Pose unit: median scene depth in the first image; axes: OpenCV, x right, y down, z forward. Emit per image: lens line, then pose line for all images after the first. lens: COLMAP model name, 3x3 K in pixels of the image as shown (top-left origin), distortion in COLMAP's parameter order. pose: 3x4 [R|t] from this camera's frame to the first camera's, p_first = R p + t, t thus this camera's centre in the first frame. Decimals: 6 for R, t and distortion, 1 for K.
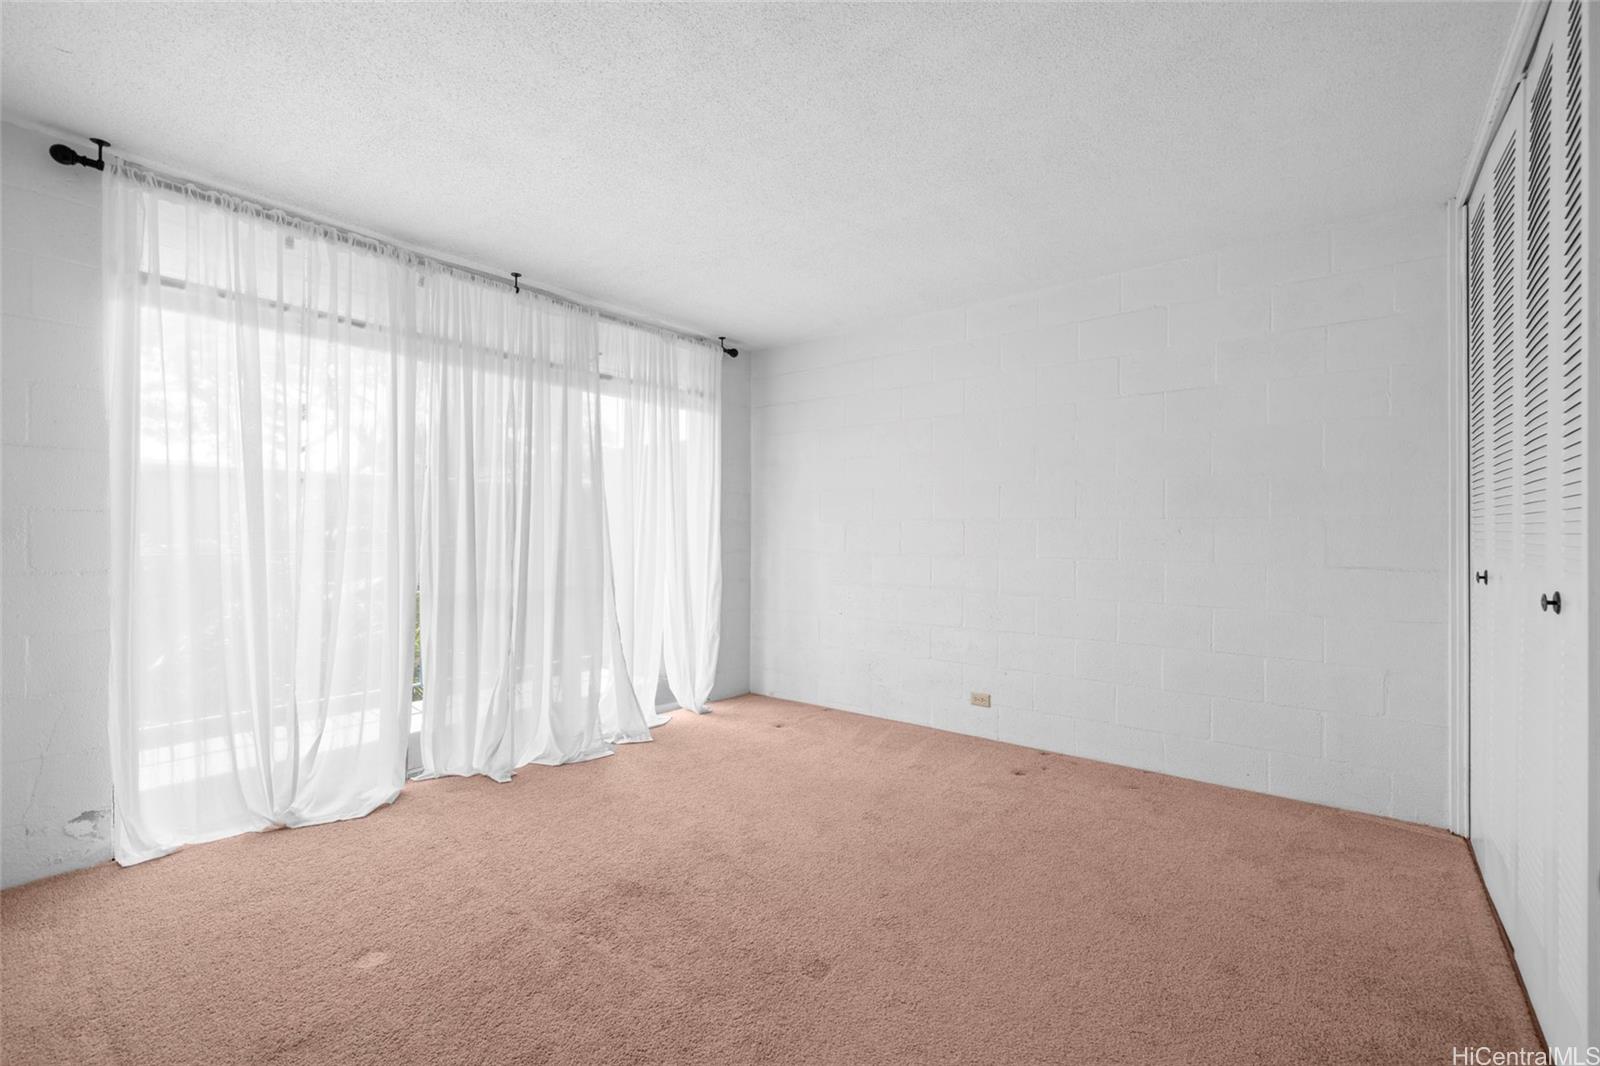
lens RADIAL K [[672.0, 0, 802.0], [0, 672.0, 535.3], [0, 0, 1]] dist [-0.001593, -0.000202]
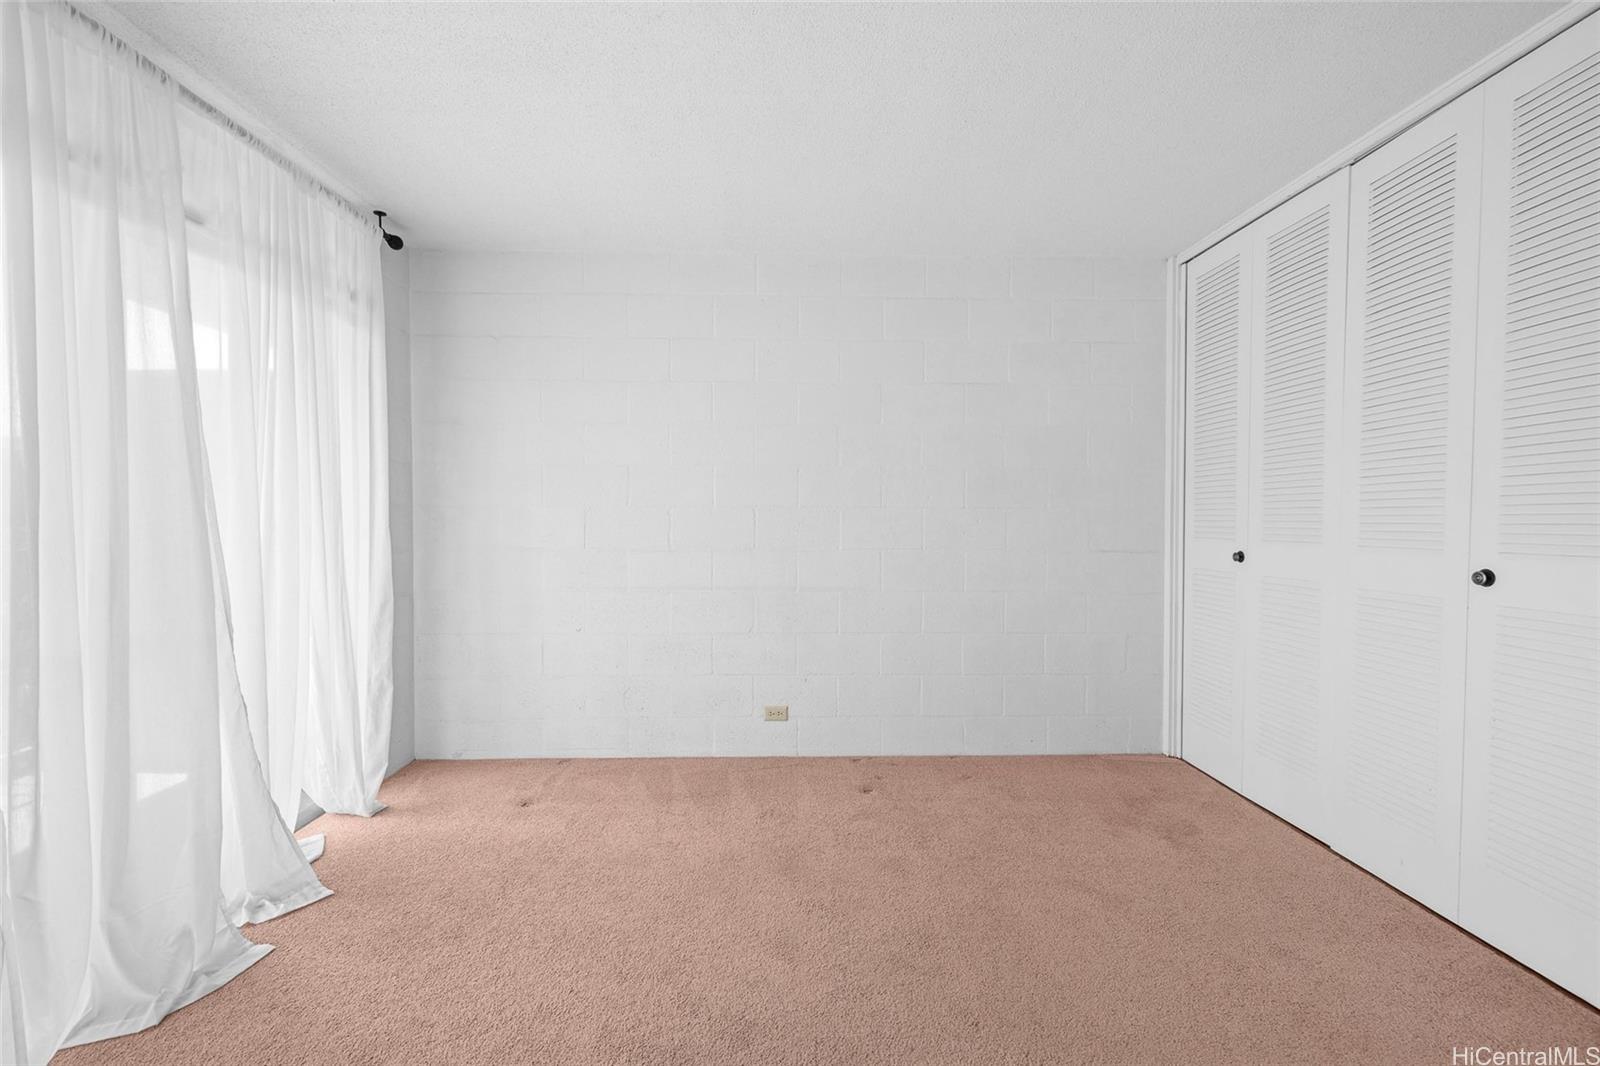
lens RADIAL K [[665.8, 0, 798.5], [0, 665.8, 545.0], [0, 0, 1]] dist [0.002978, -0.008643]
pose [[0.777317, -0.024139, 0.628646, -0.254929], [0.004604, 0.999455, 0.032685, -0.003063], [-0.629092, -0.022512, 0.777005, 0.317243]]
